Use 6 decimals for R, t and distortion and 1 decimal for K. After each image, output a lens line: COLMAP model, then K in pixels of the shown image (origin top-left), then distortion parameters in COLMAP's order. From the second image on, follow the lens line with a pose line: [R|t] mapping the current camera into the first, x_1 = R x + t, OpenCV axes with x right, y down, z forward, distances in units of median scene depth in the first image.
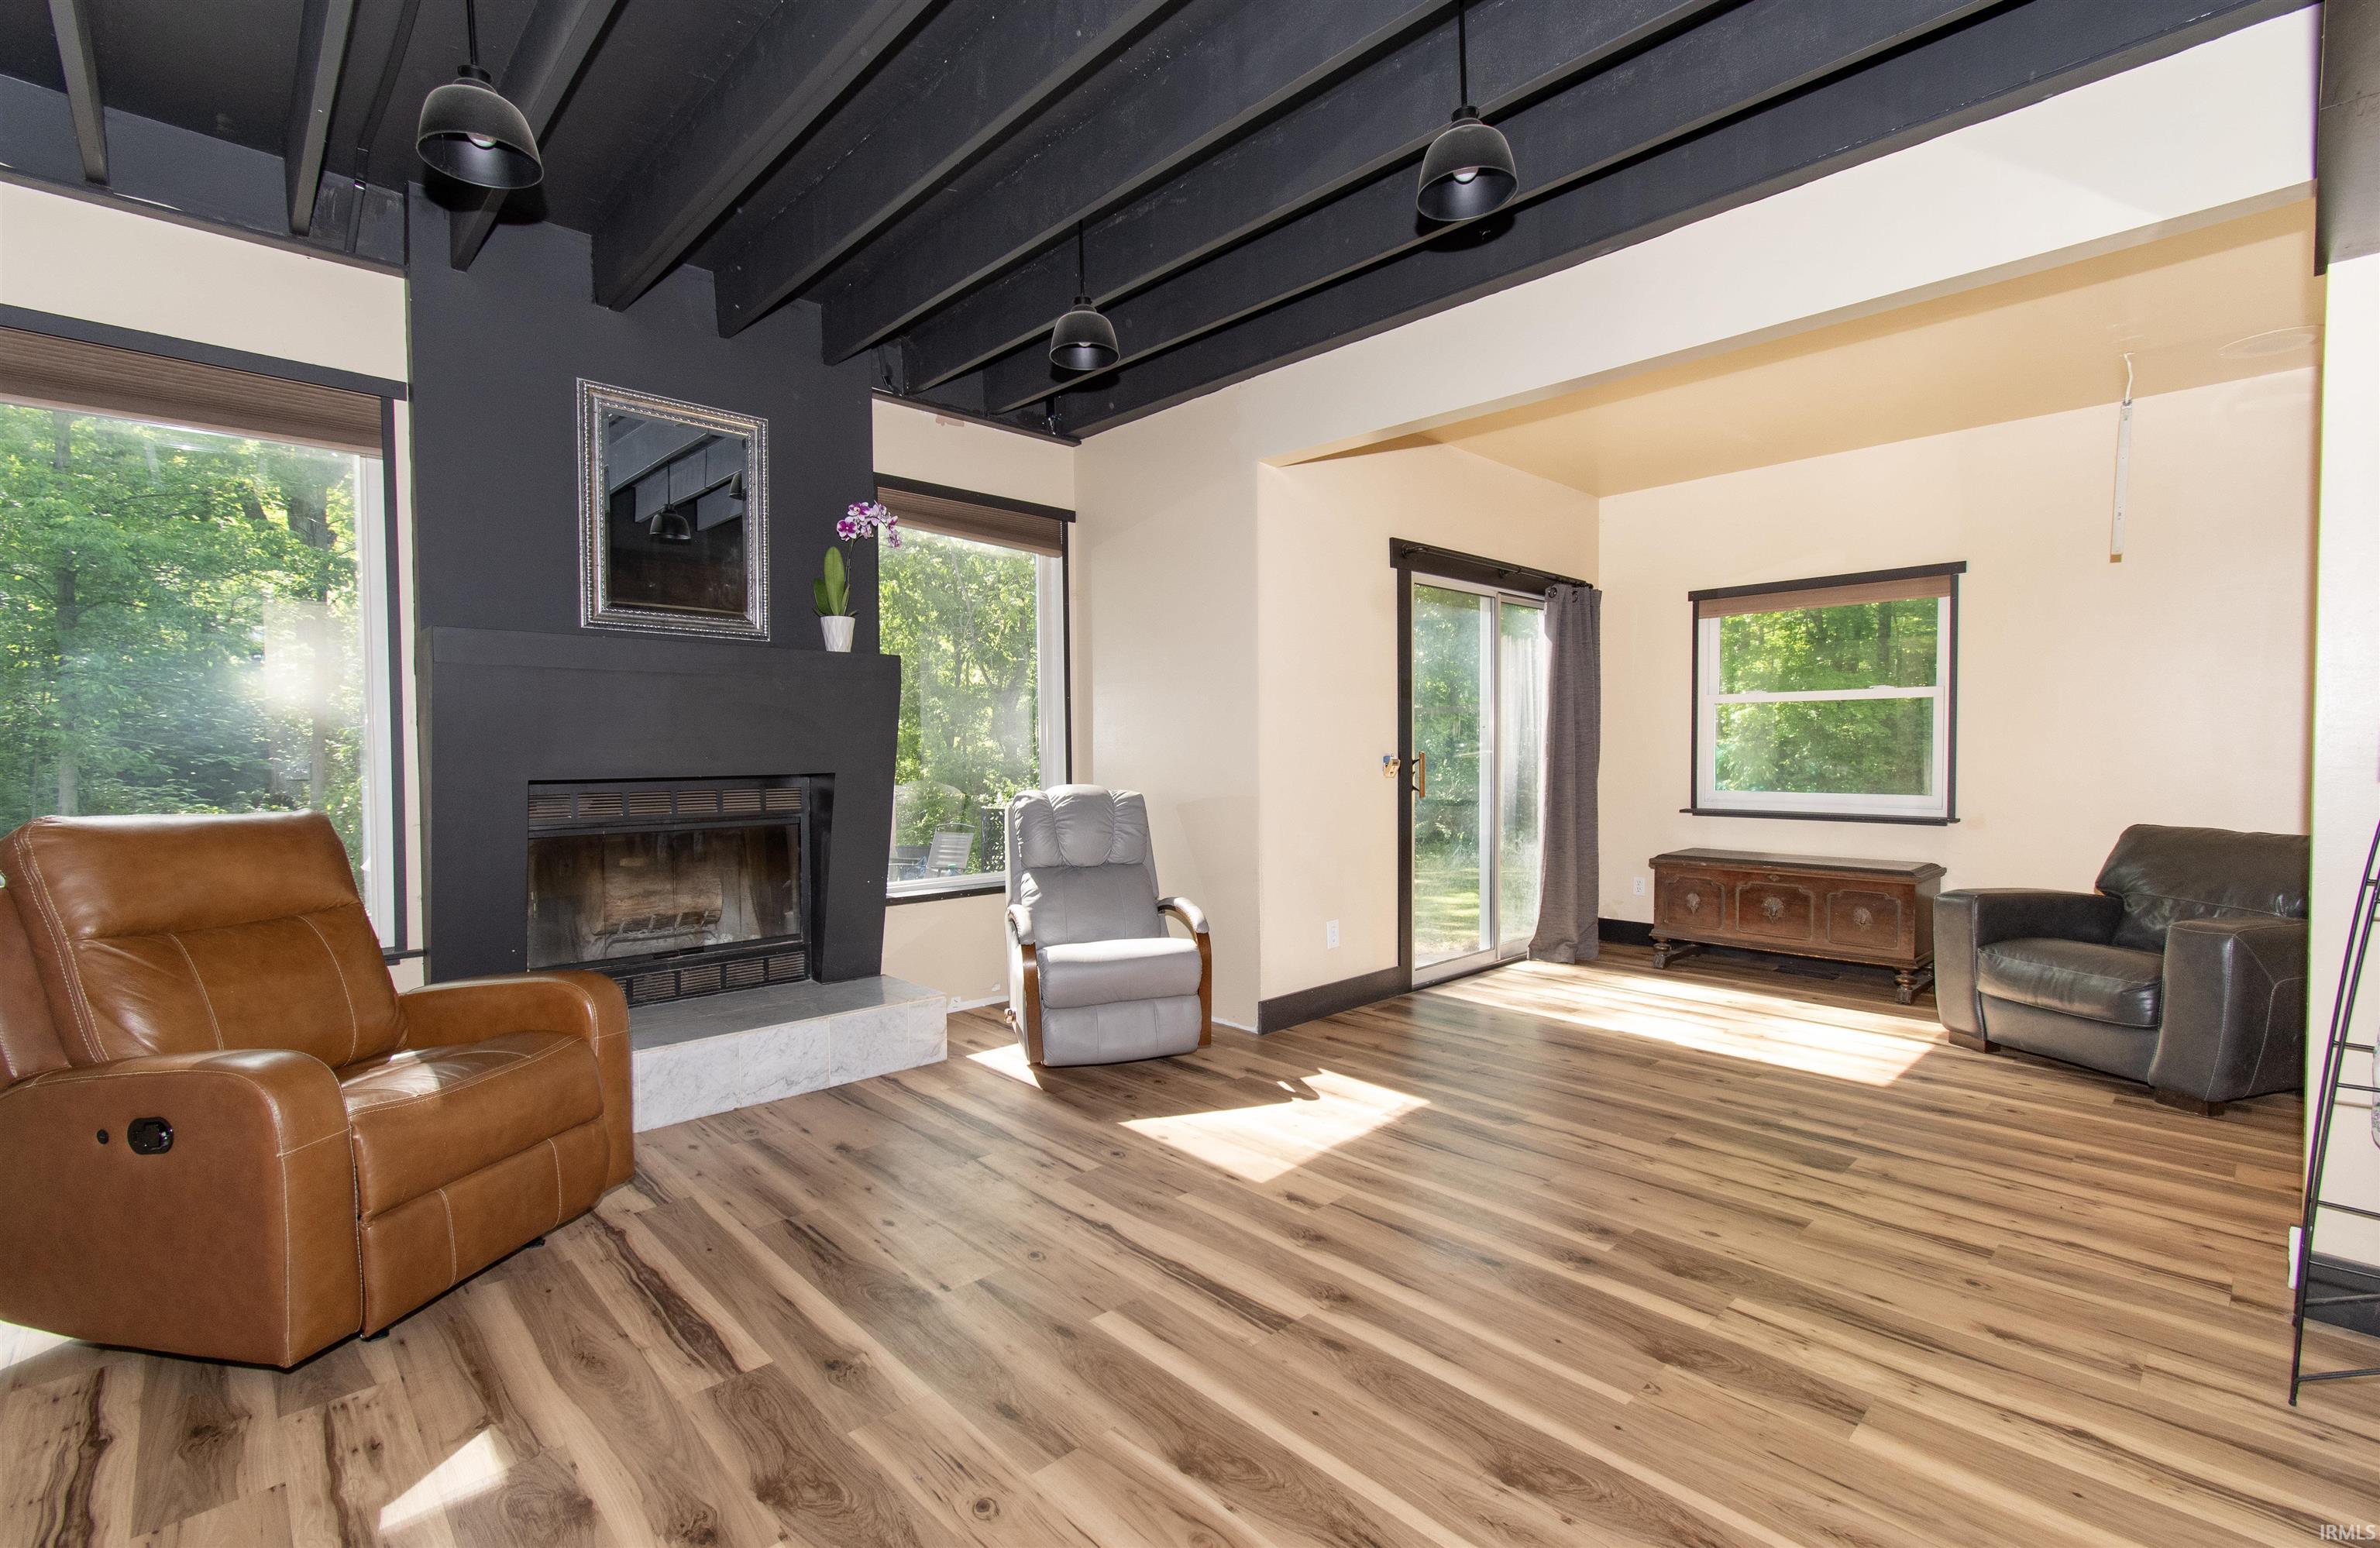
lens RADIAL K [[1090.2, 0, 1184.2], [0, 1090.2, 776.1], [0, 0, 1]] dist [0.060296, -0.000091]
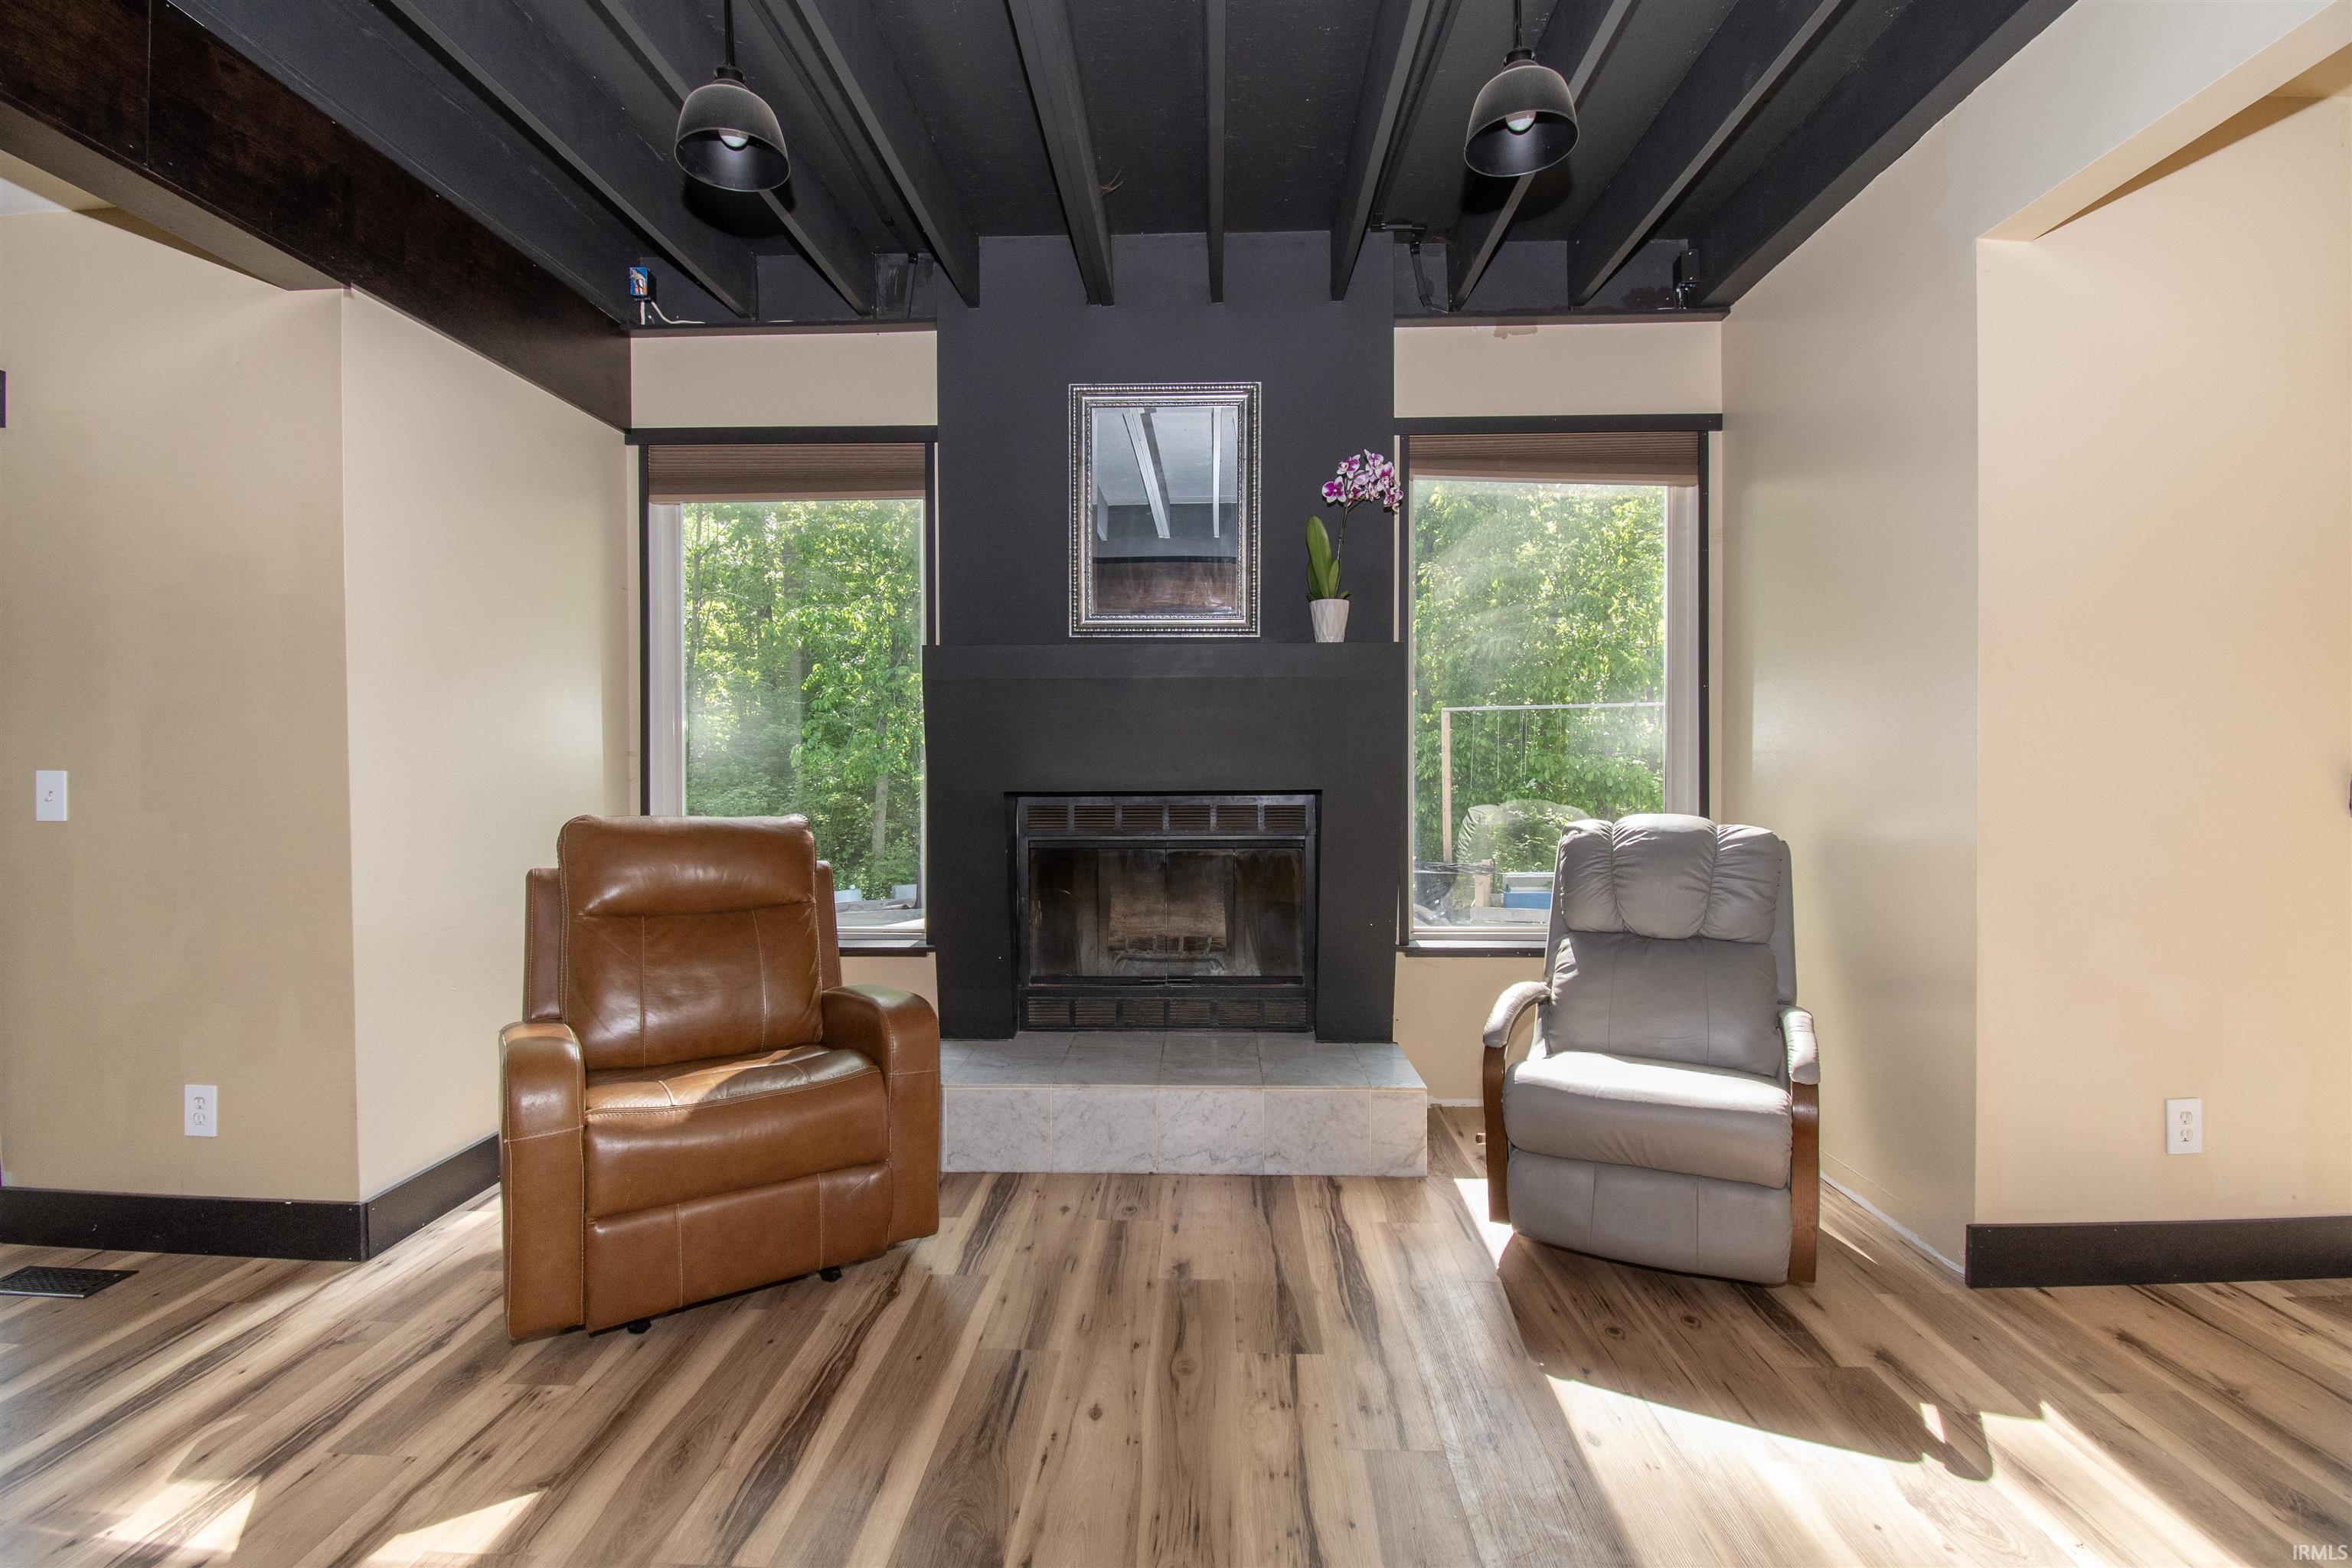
lens RADIAL K [[1080.3, 0, 1165.4], [0, 1080.3, 785.6], [0, 0, 1]] dist [0.002362, 0.001318]
pose [[0.707570, 0.019917, -0.706362, 0.182350], [-0.019296, 0.999775, 0.008861, -0.011787], [0.706380, 0.007360, 0.707795, 0.366056]]
